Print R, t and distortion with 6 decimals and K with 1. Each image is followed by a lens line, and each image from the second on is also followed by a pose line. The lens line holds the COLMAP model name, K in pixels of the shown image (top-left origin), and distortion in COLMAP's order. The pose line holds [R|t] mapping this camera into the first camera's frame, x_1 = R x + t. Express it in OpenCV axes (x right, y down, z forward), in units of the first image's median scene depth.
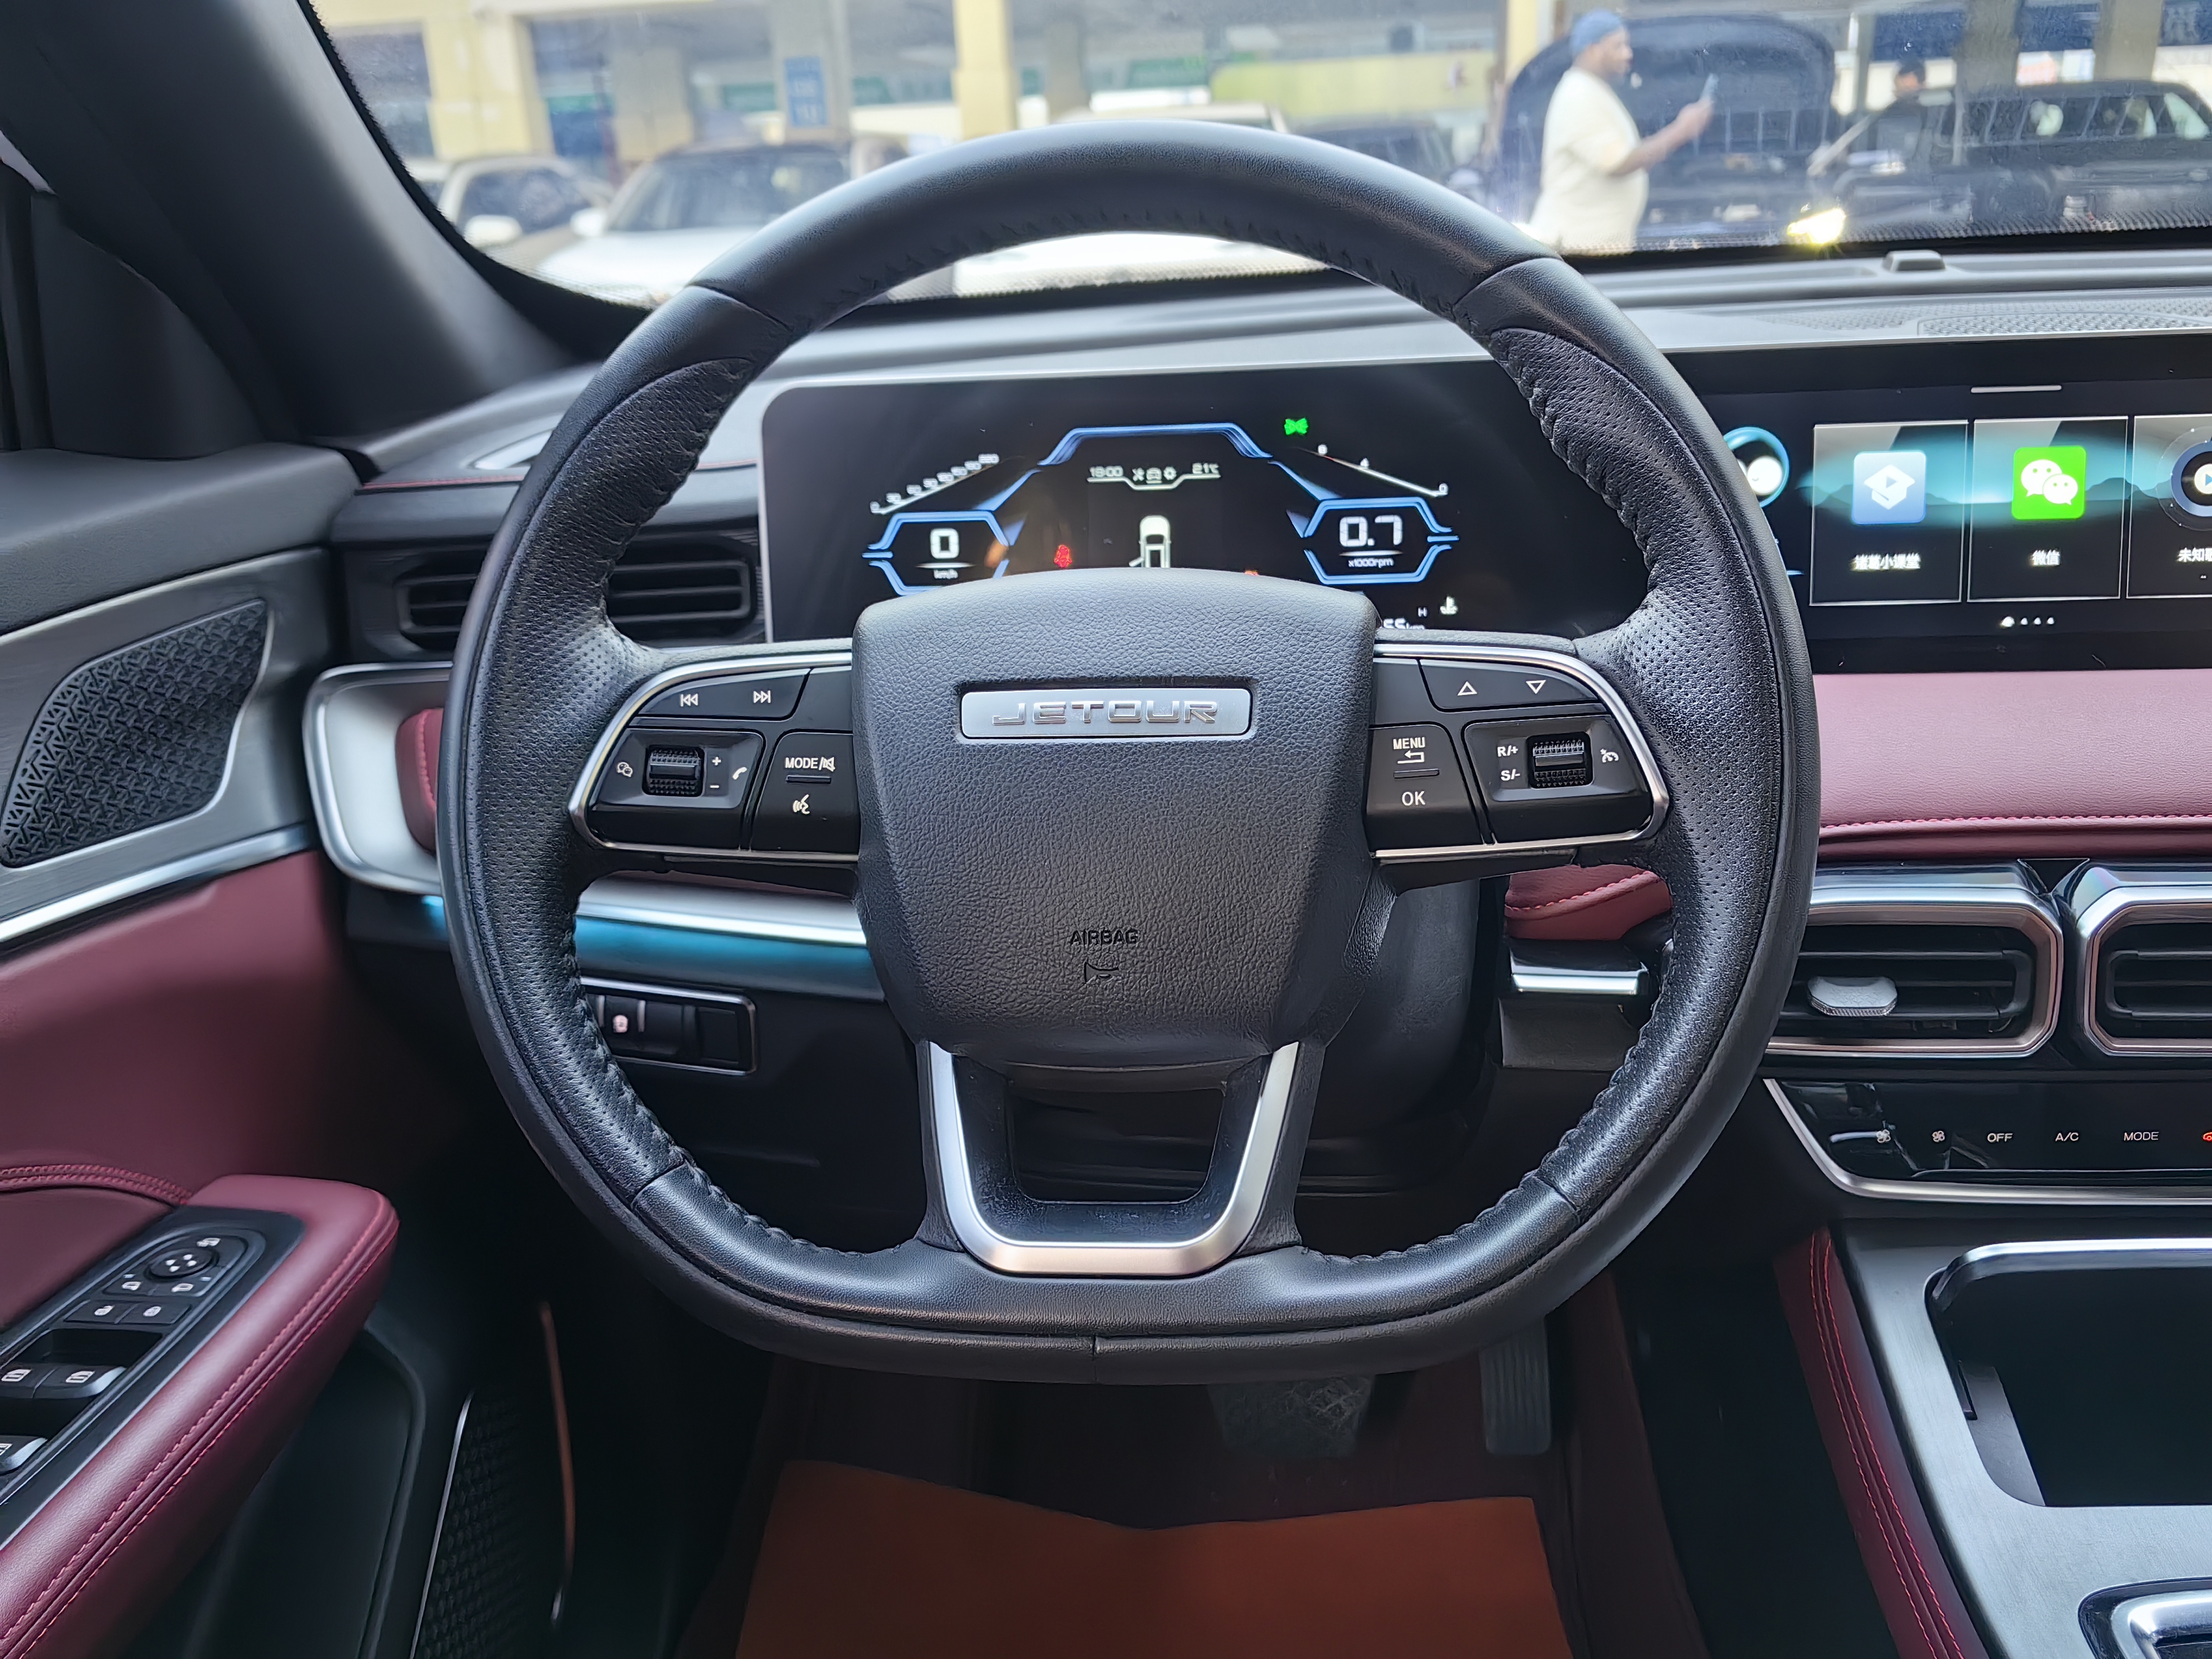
lens RADIAL K [[1681.2, 0, 1109.5], [0, 1681.2, 838.5], [0, 0, 1]] dist [0.062950, -0.101951]
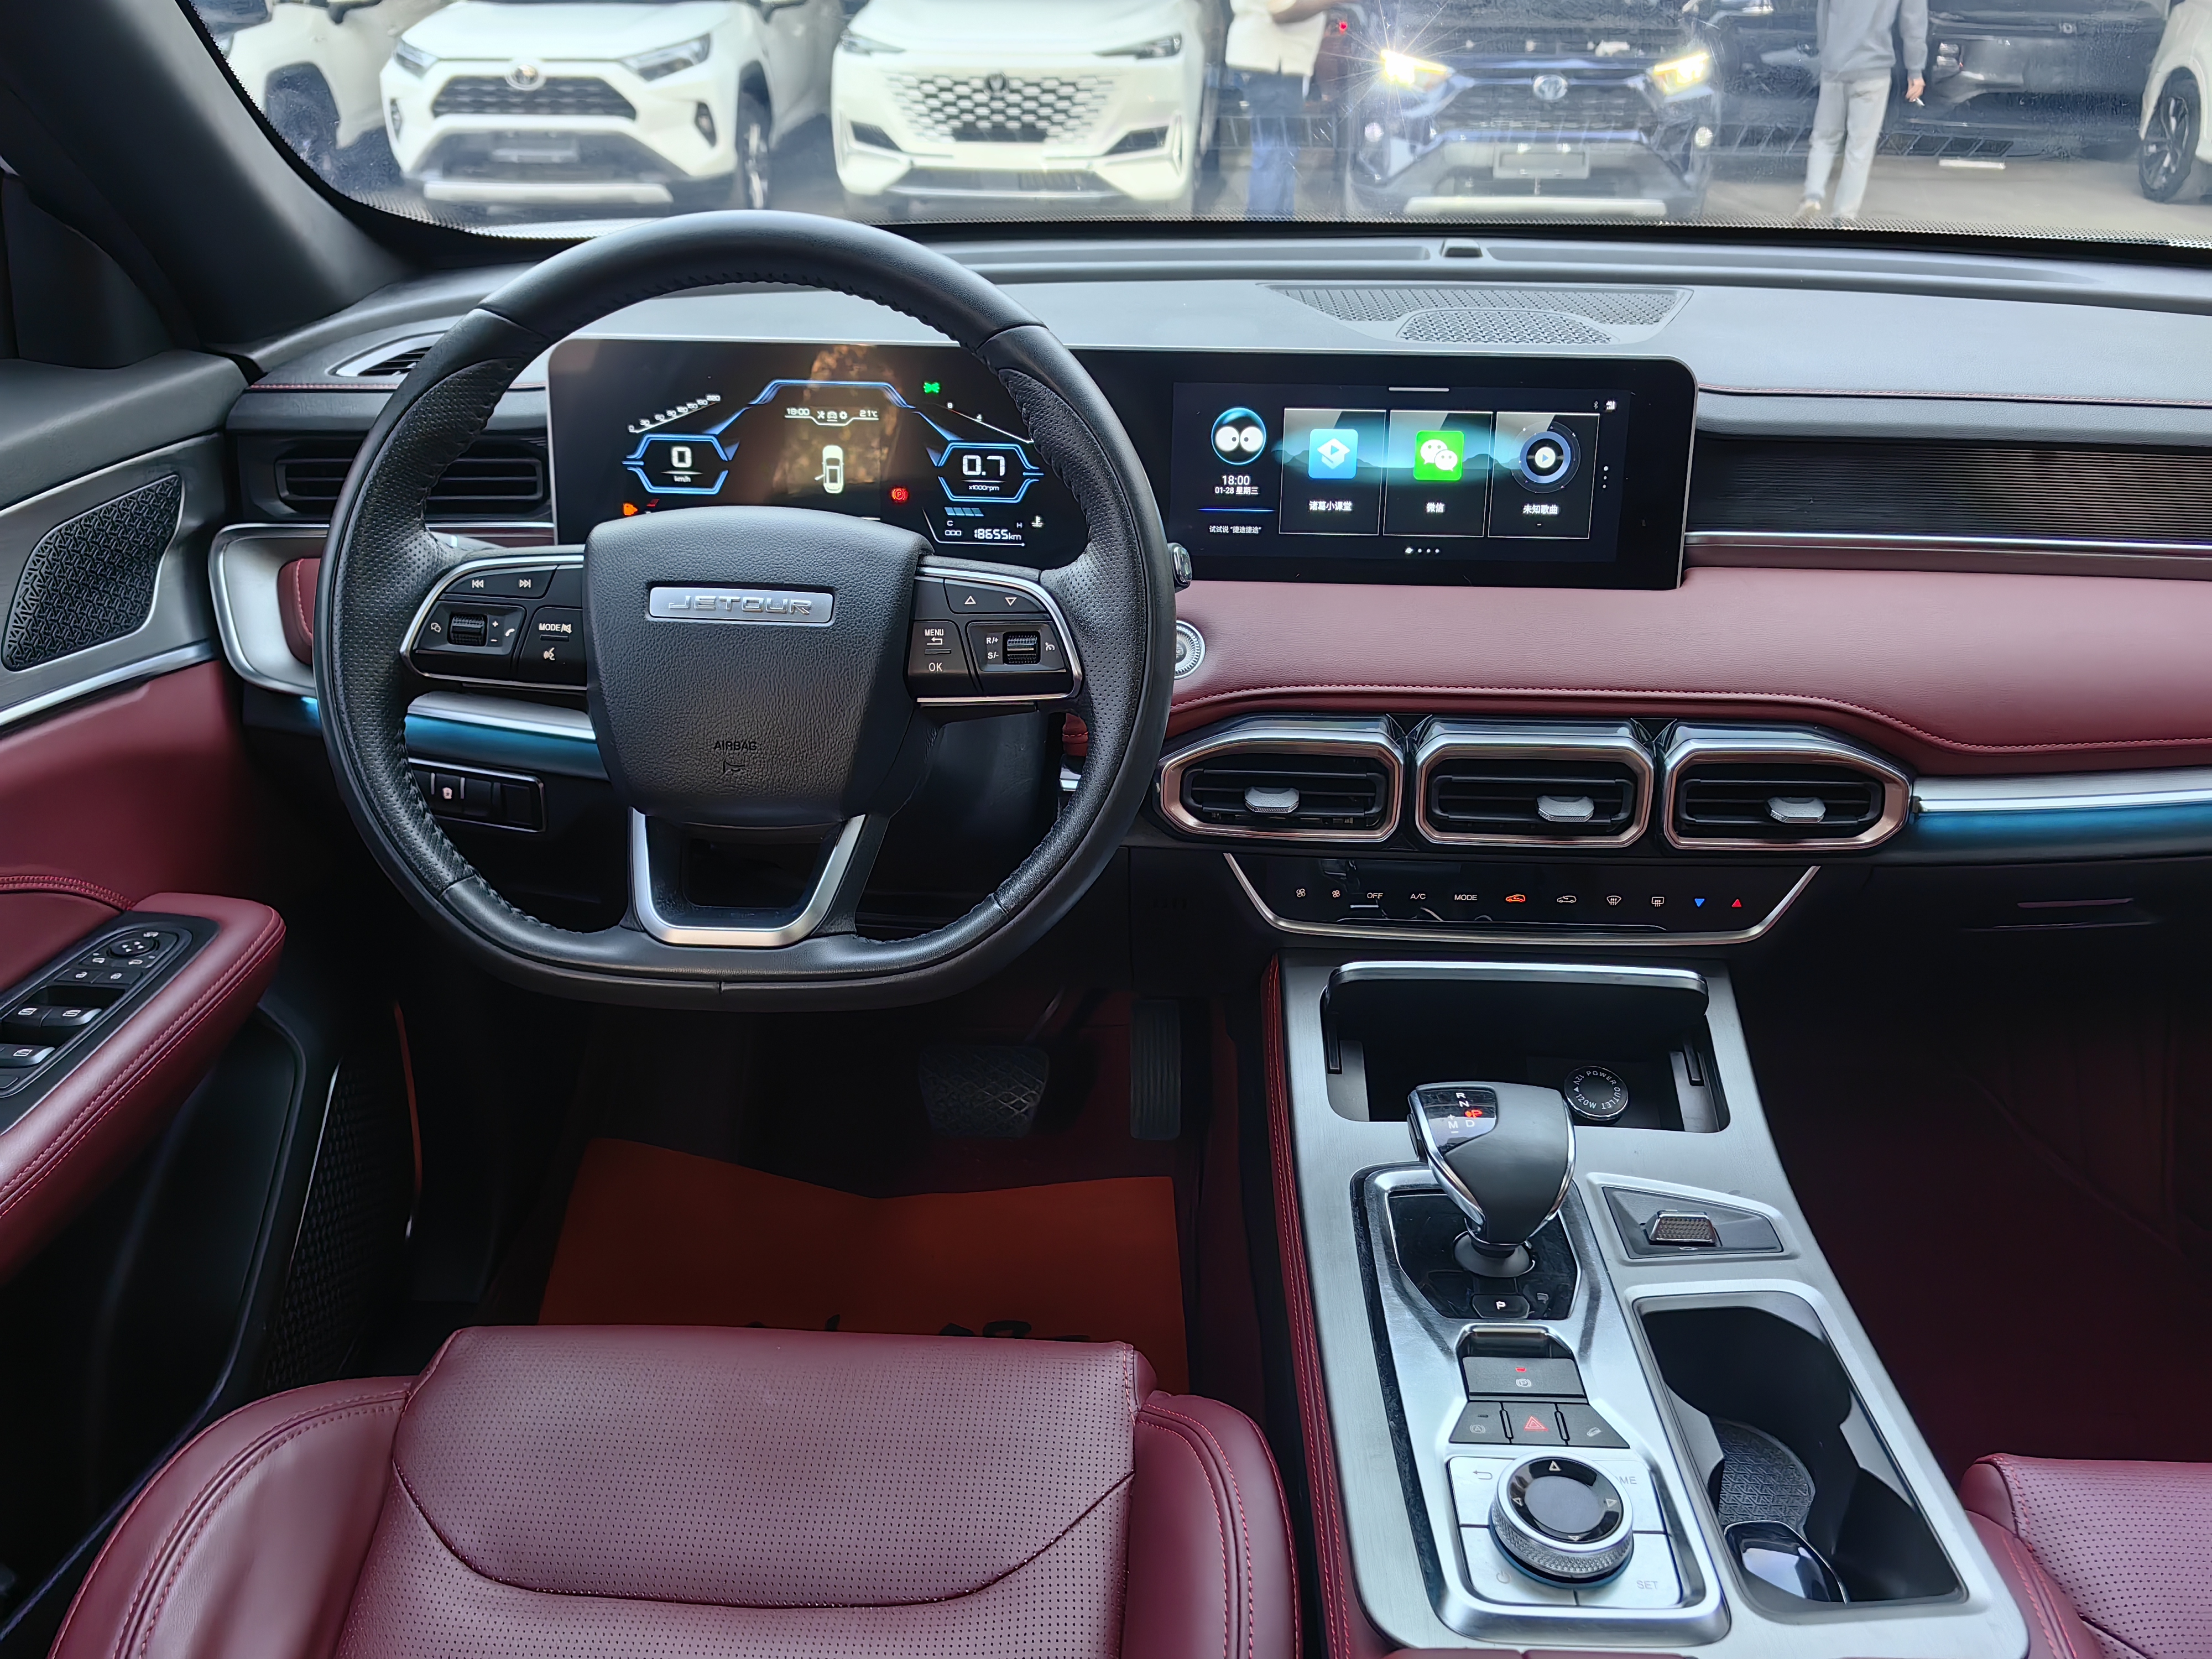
lens RADIAL K [[1744.6, 0, 1106.0], [0, 1744.6, 829.5], [0, 0, 1]] dist [0.036742, -0.047803]
pose [[0.997931, 0.031517, 0.056036, 0.192089], [-0.037304, 0.993727, 0.105432, -0.037653], [-0.052362, -0.107304, 0.992846, -0.516193]]
